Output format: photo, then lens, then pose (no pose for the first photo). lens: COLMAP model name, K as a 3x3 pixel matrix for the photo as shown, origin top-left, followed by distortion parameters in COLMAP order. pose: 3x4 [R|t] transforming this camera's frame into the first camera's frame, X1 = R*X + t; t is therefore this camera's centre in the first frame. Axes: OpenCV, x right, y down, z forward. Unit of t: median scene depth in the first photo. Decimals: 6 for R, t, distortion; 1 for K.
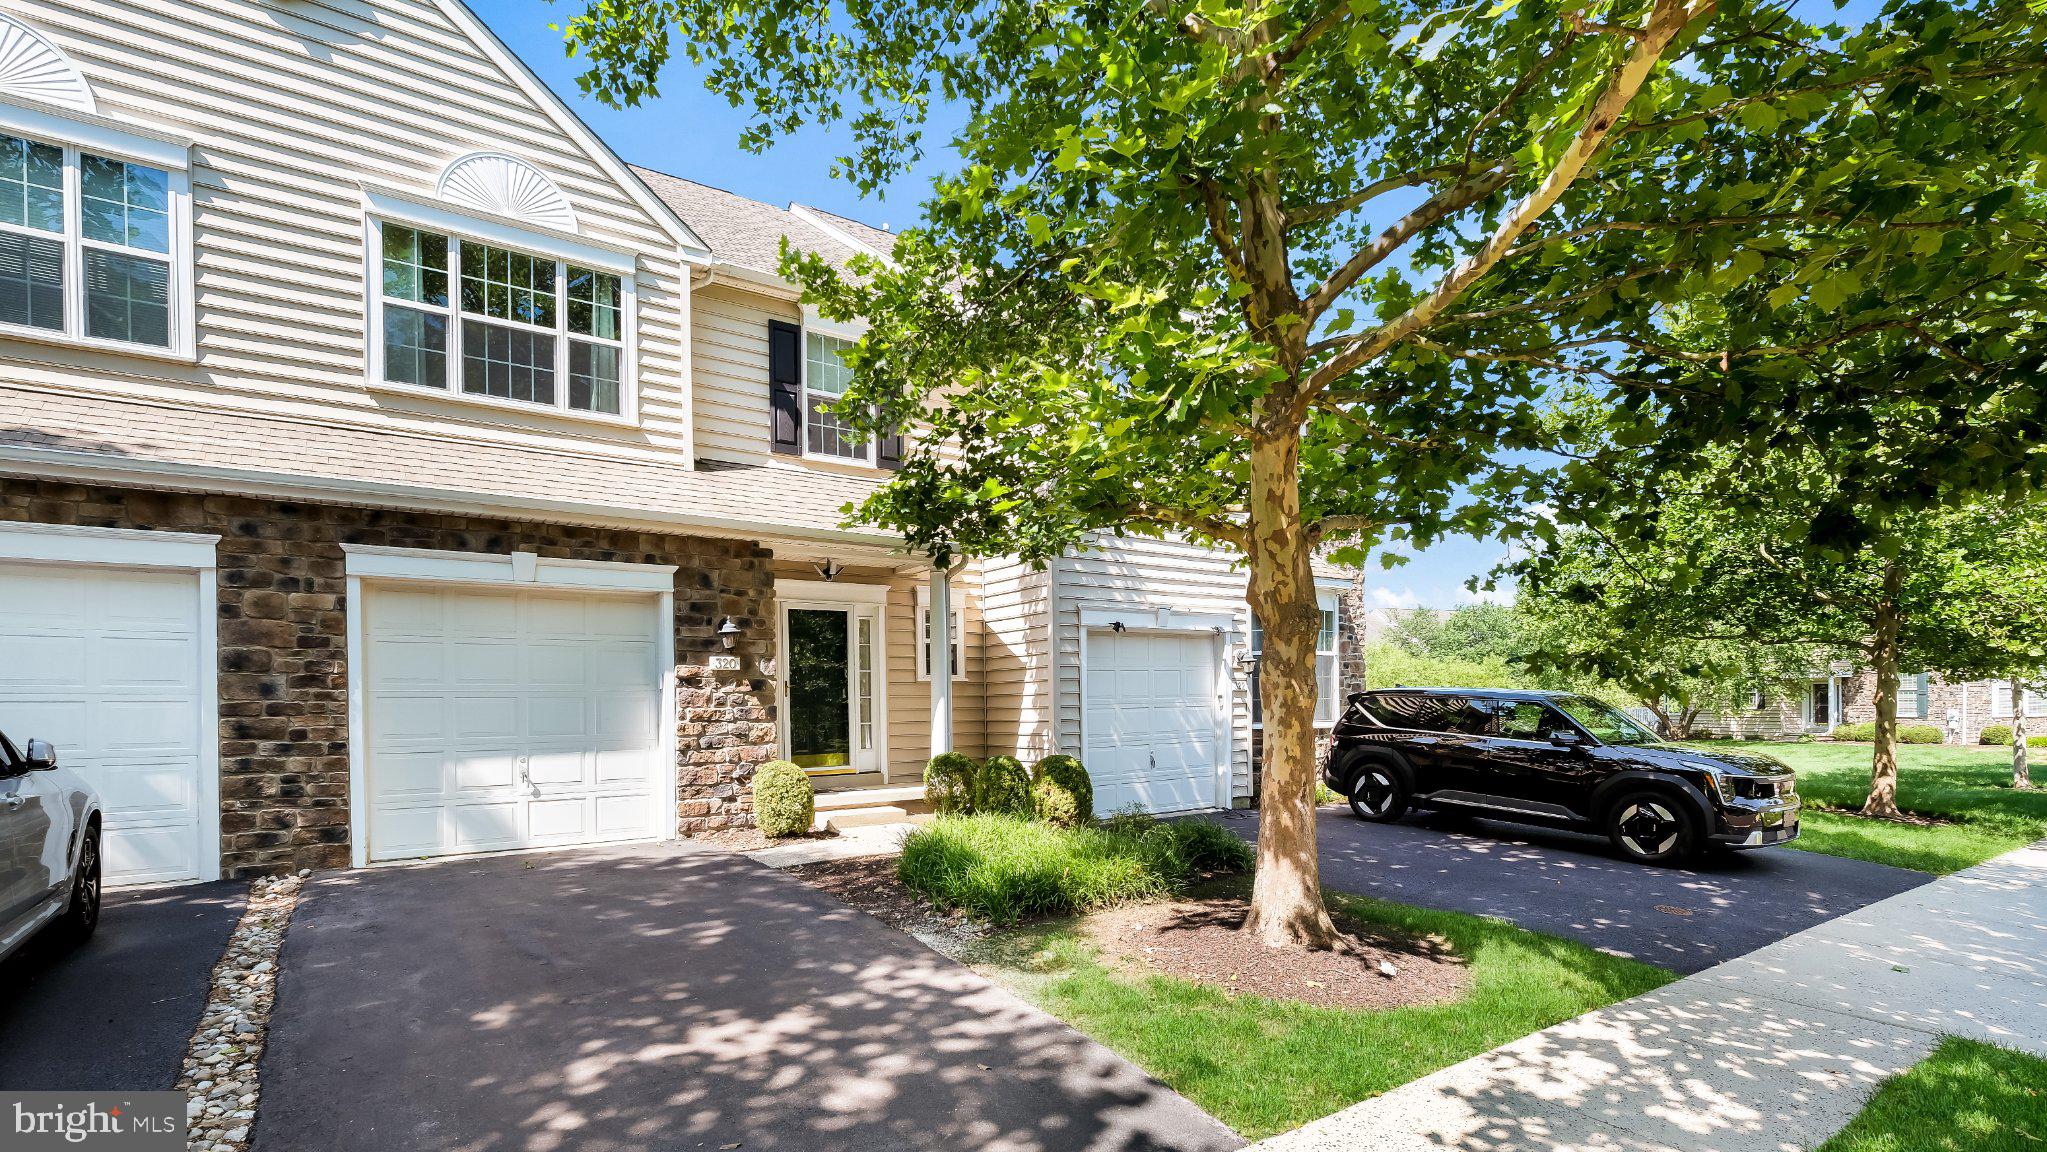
lens RADIAL K [[904.7, 0, 1015.1], [0, 904.7, 569.3], [0, 0, 1]] dist [0.002094, -0.000109]
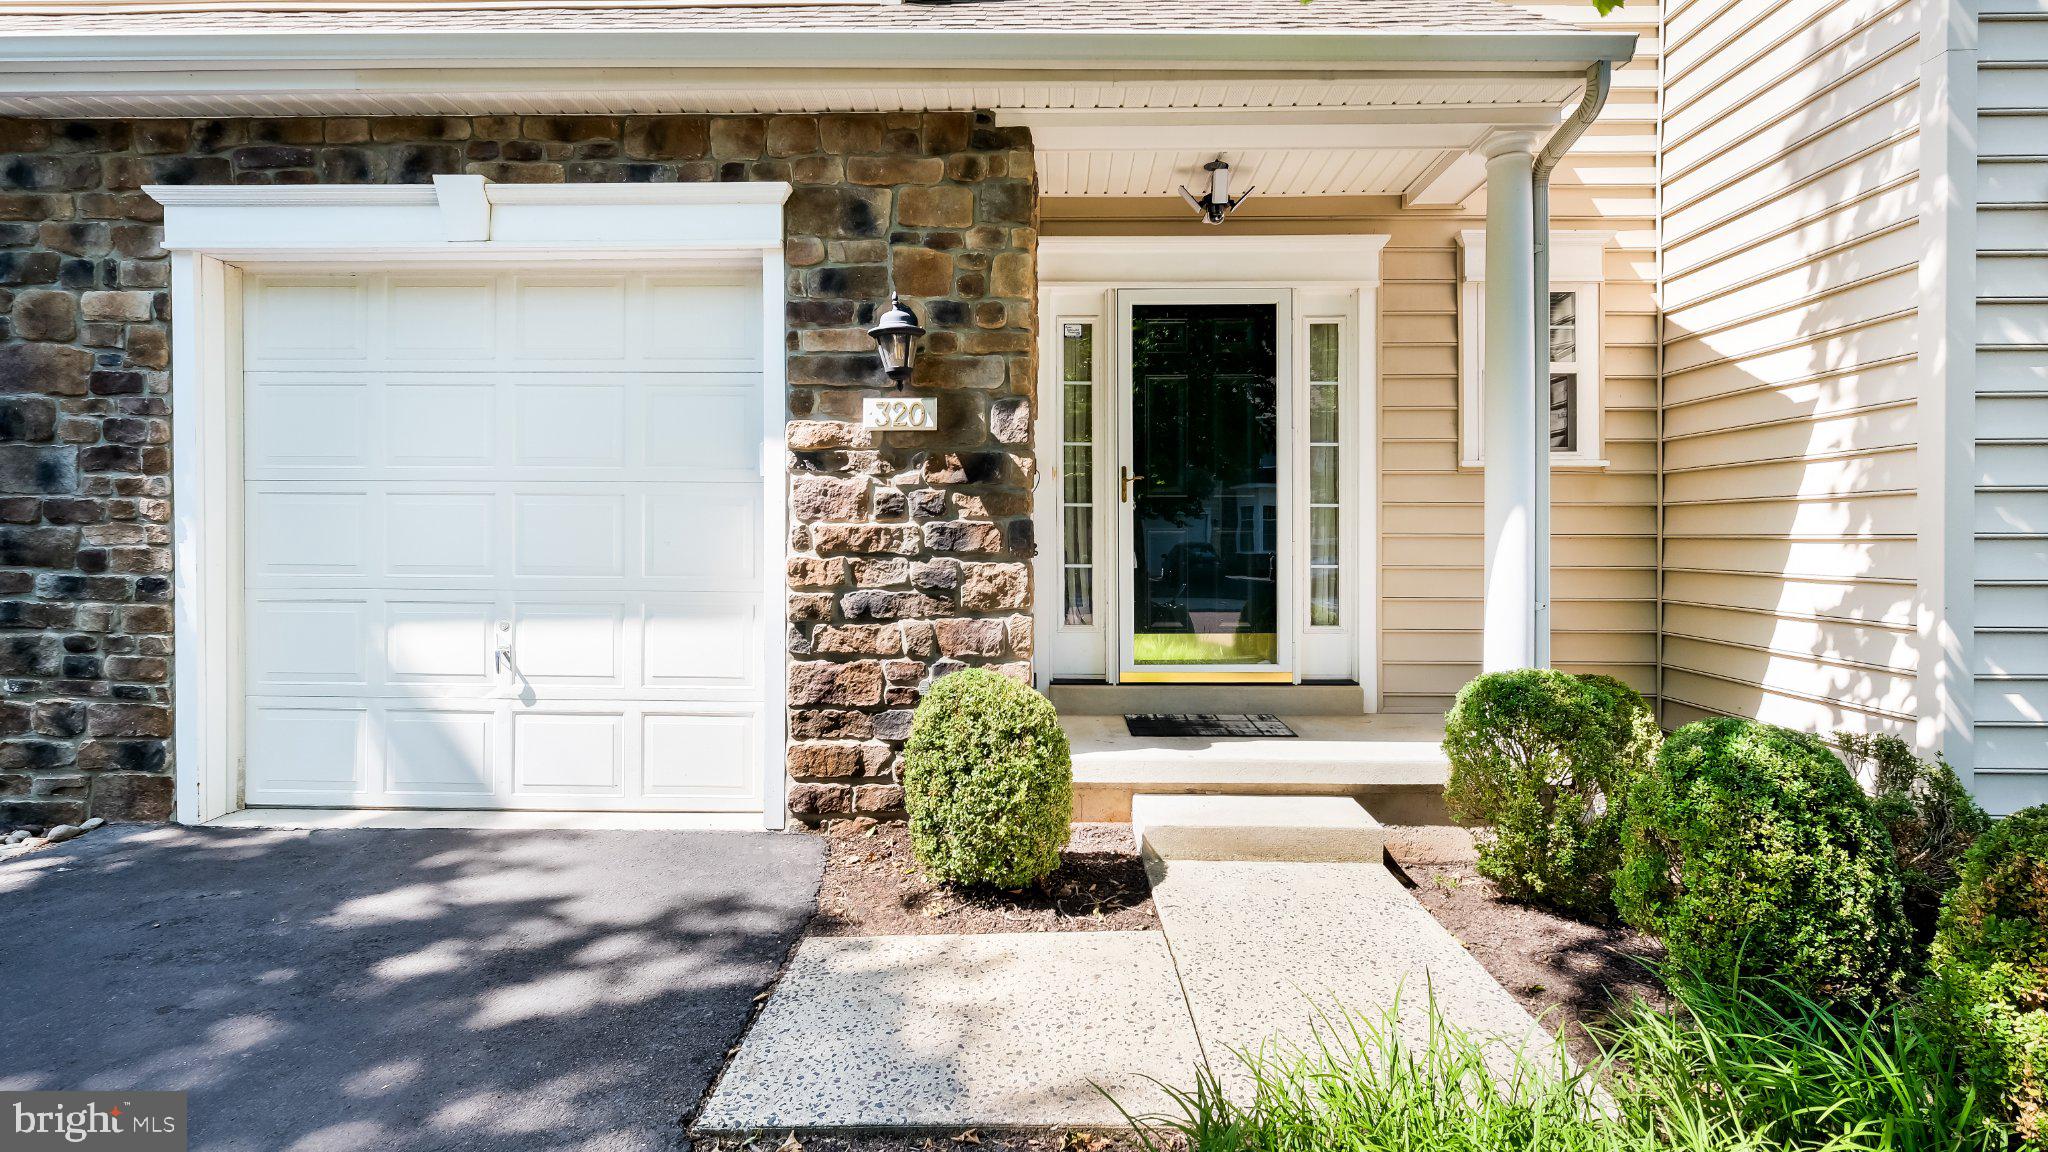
lens RADIAL K [[988.9, 0, 1026.5], [0, 988.9, 535.8], [0, 0, 1]] dist [-0.000490, -0.000226]
pose [[0.824994, 0.018584, -0.564836, -0.024486], [0.069062, 0.988653, 0.133399, 0.106951], [0.560906, -0.149062, 0.814349, 0.691974]]
